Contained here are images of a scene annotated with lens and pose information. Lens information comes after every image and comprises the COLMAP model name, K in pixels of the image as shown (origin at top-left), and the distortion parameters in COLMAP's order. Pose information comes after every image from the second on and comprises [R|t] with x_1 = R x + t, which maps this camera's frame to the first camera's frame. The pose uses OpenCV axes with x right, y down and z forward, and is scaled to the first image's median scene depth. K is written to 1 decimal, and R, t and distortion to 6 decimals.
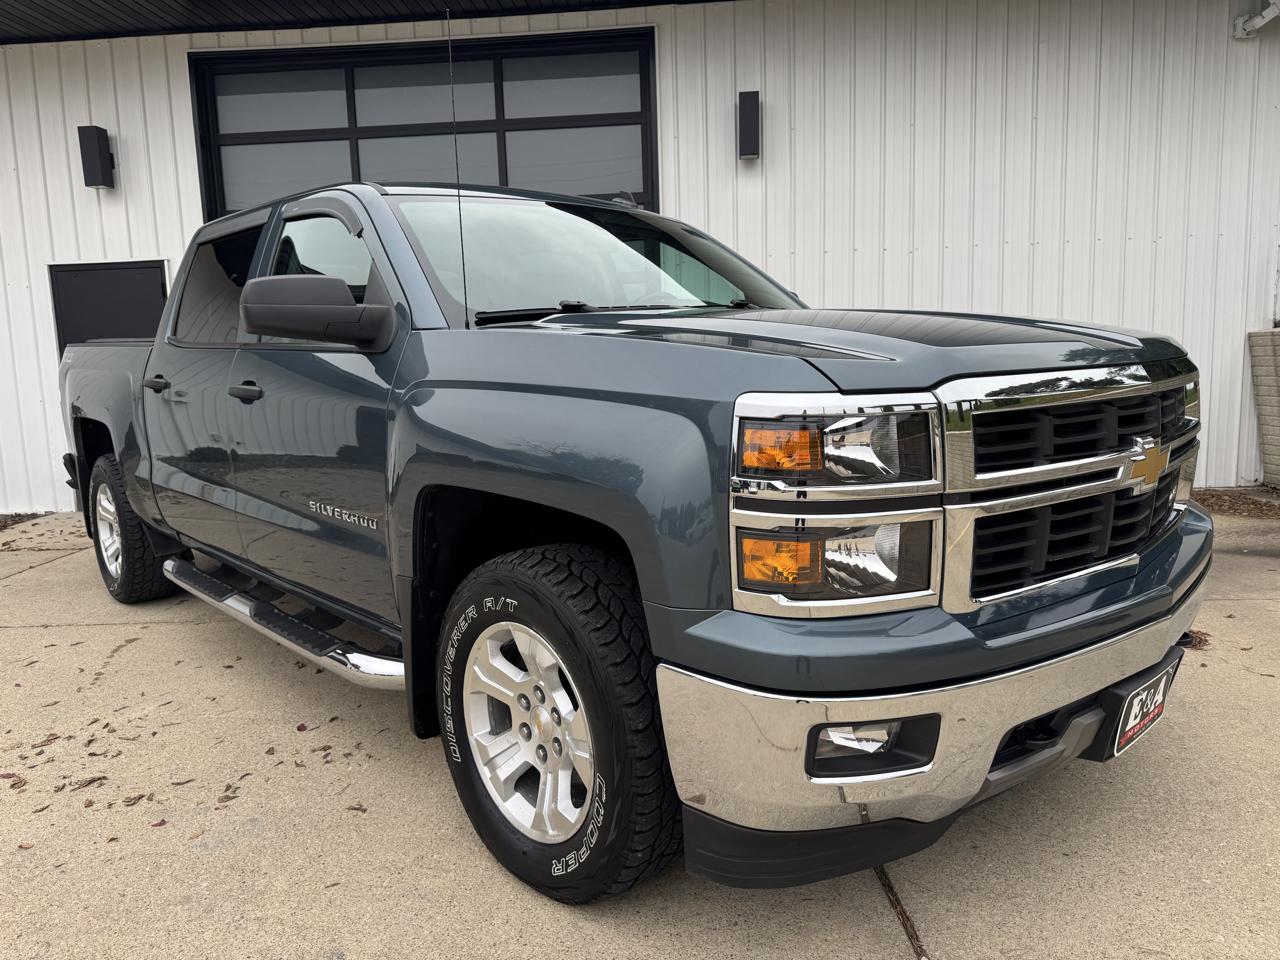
lens RADIAL K [[902.2, 0, 643.6], [0, 902.2, 482.9], [0, 0, 1]] dist [0.008356, -0.009565]
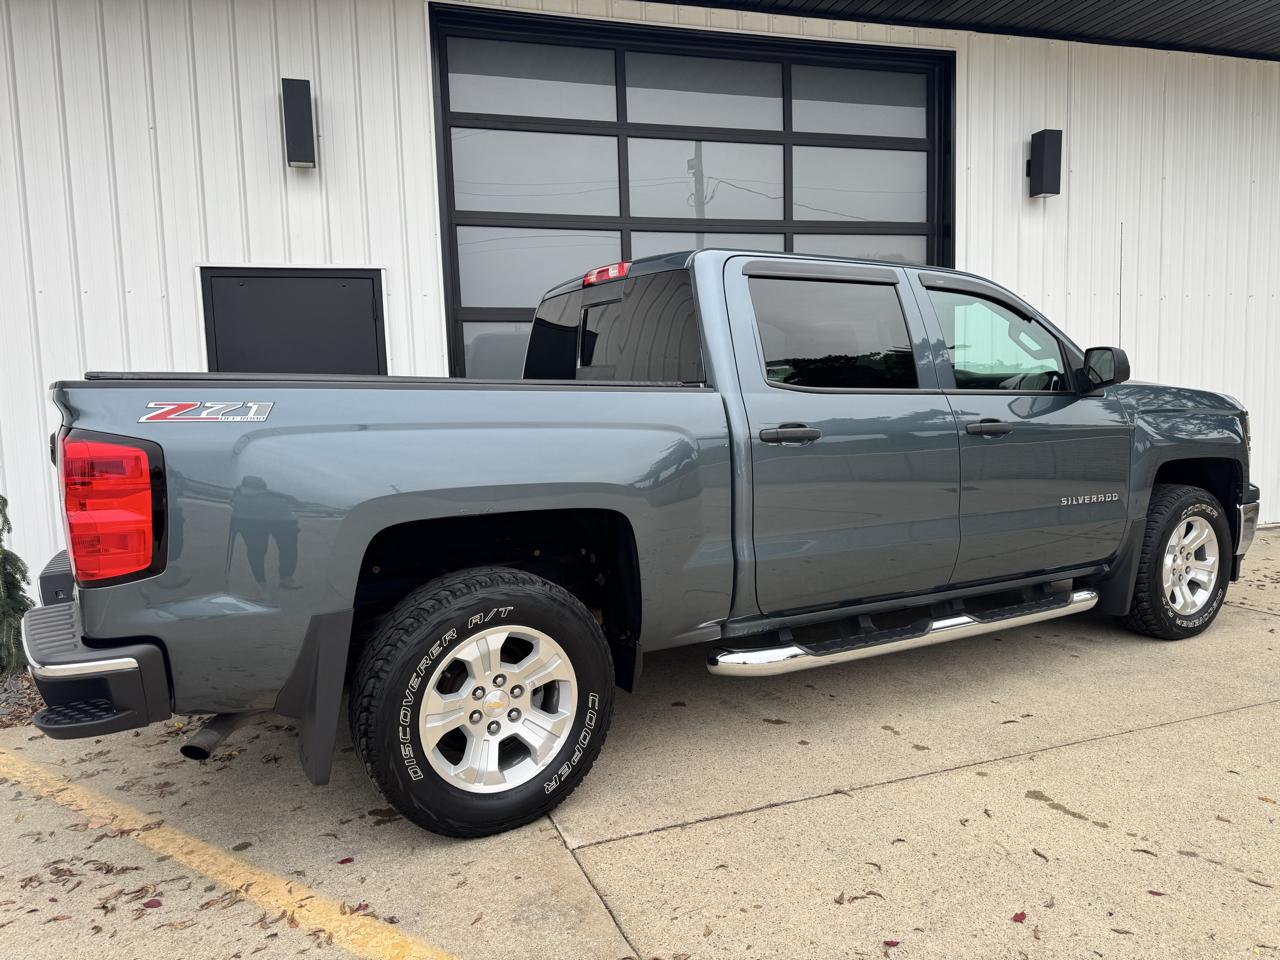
lens RADIAL K [[902.2, 0, 643.6], [0, 902.2, 482.9], [0, 0, 1]] dist [0.008356, -0.009565]
pose [[0.936470, -0.029322, 0.349521, -0.613671], [0.045887, 0.998177, -0.039205, -0.031583], [-0.347734, 0.052753, 0.936108, 0.242950]]
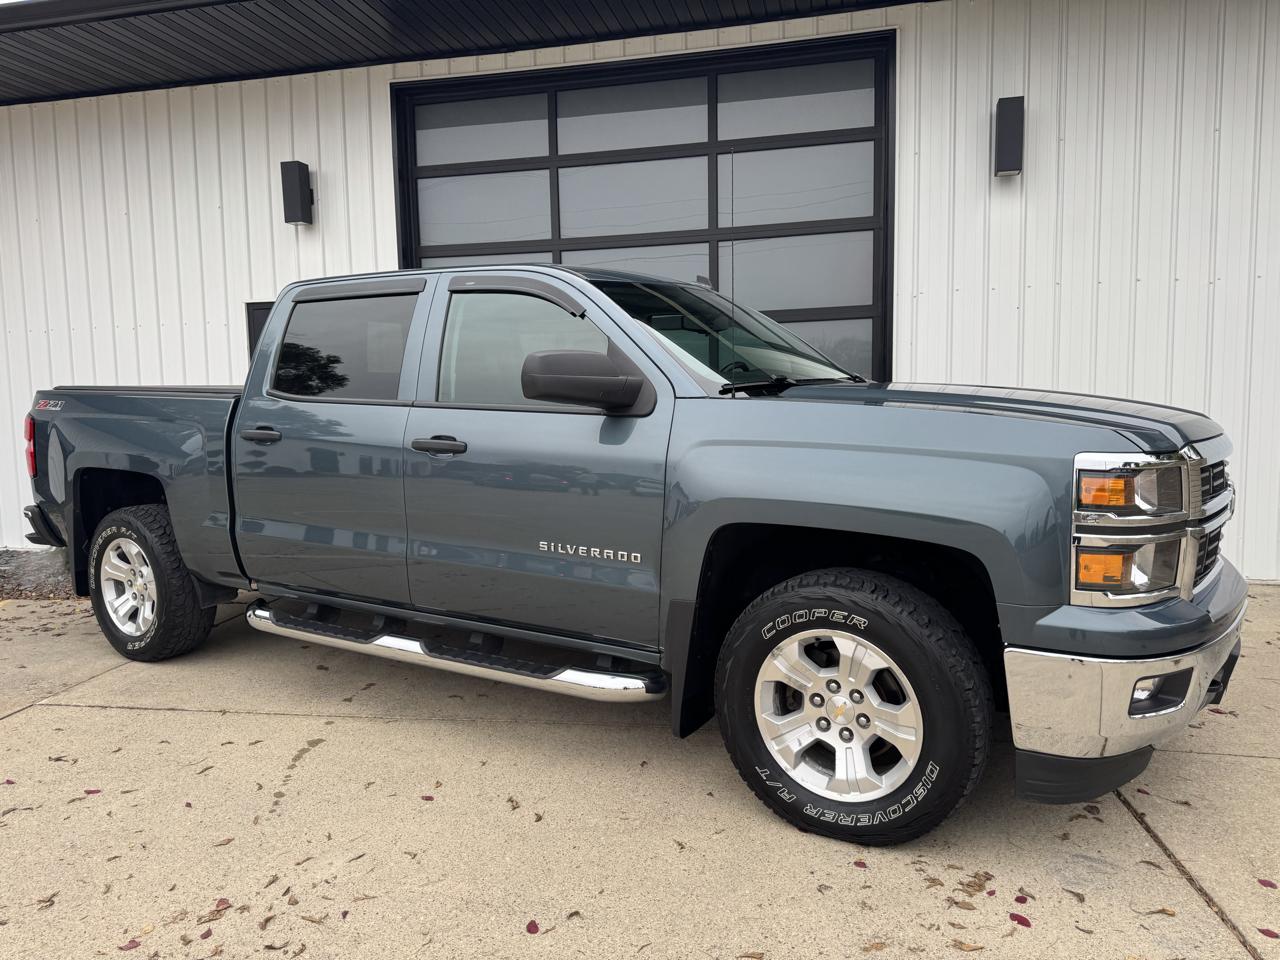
lens RADIAL K [[901.9, 0, 641.7], [0, 901.9, 479.4], [0, 0, 1]] dist [0.018580, -0.023238]
pose [[0.986730, 0.026924, -0.160124, -0.075927], [-0.033499, 0.998697, -0.038507, -0.027866], [0.158879, 0.043360, 0.986346, 0.113046]]
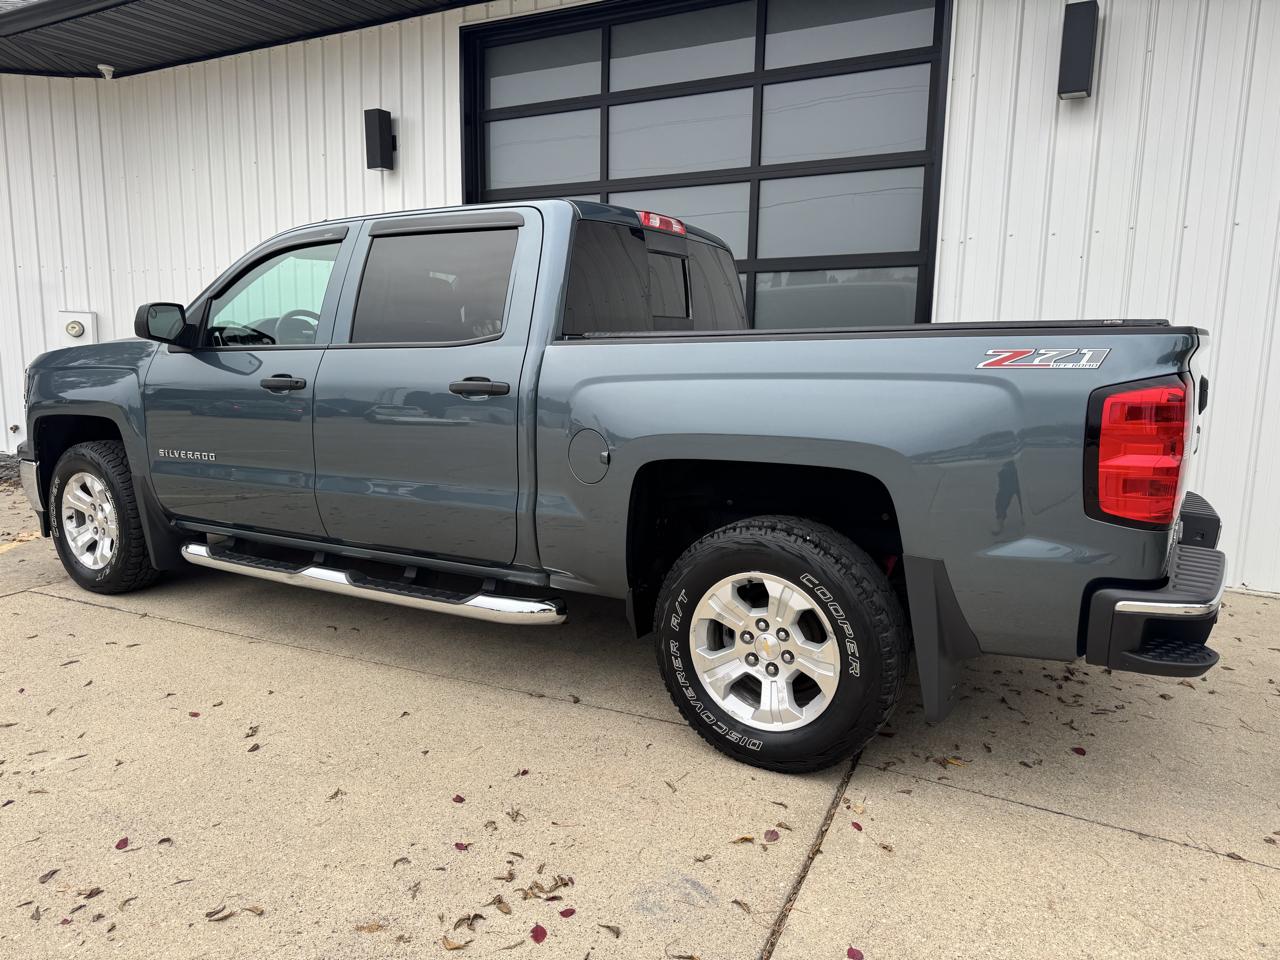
lens RADIAL K [[901.9, 0, 641.7], [0, 901.9, 479.4], [0, 0, 1]] dist [0.018580, -0.023238]
pose [[0.902208, 0.109346, -0.417210, 0.134769], [-0.100747, 0.993997, 0.042654, -0.051632], [0.419369, 0.003550, 0.907809, 0.196295]]
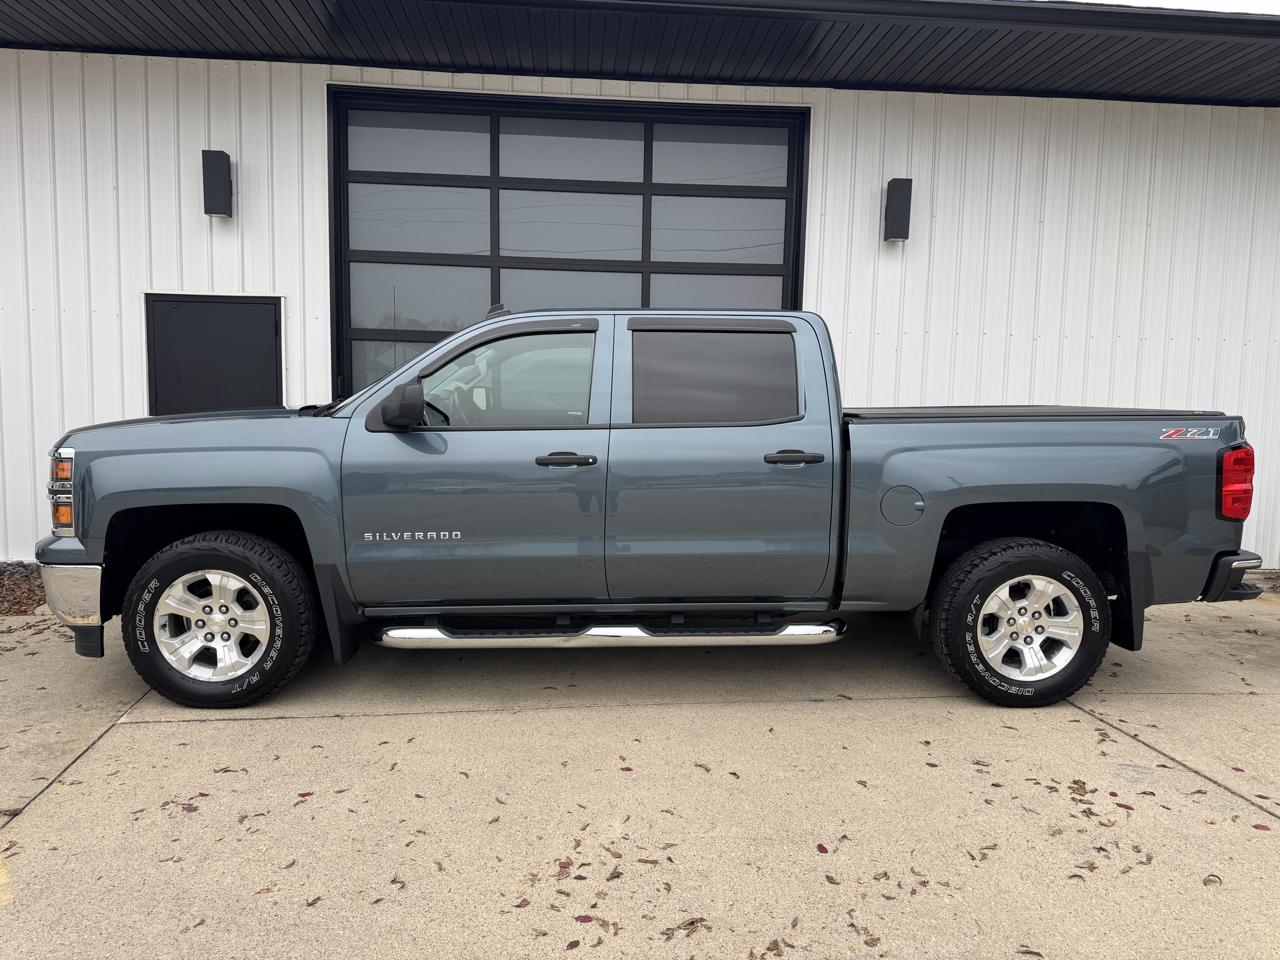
lens RADIAL K [[900.1, 0, 643.0], [0, 900.1, 481.0], [0, 0, 1]] dist [0.003937, -0.004784]
pose [[0.988462, 0.038354, 0.146534, -0.299179], [-0.032325, 0.998539, -0.043303, -0.029059], [-0.147980, 0.038067, 0.988257, 0.030696]]
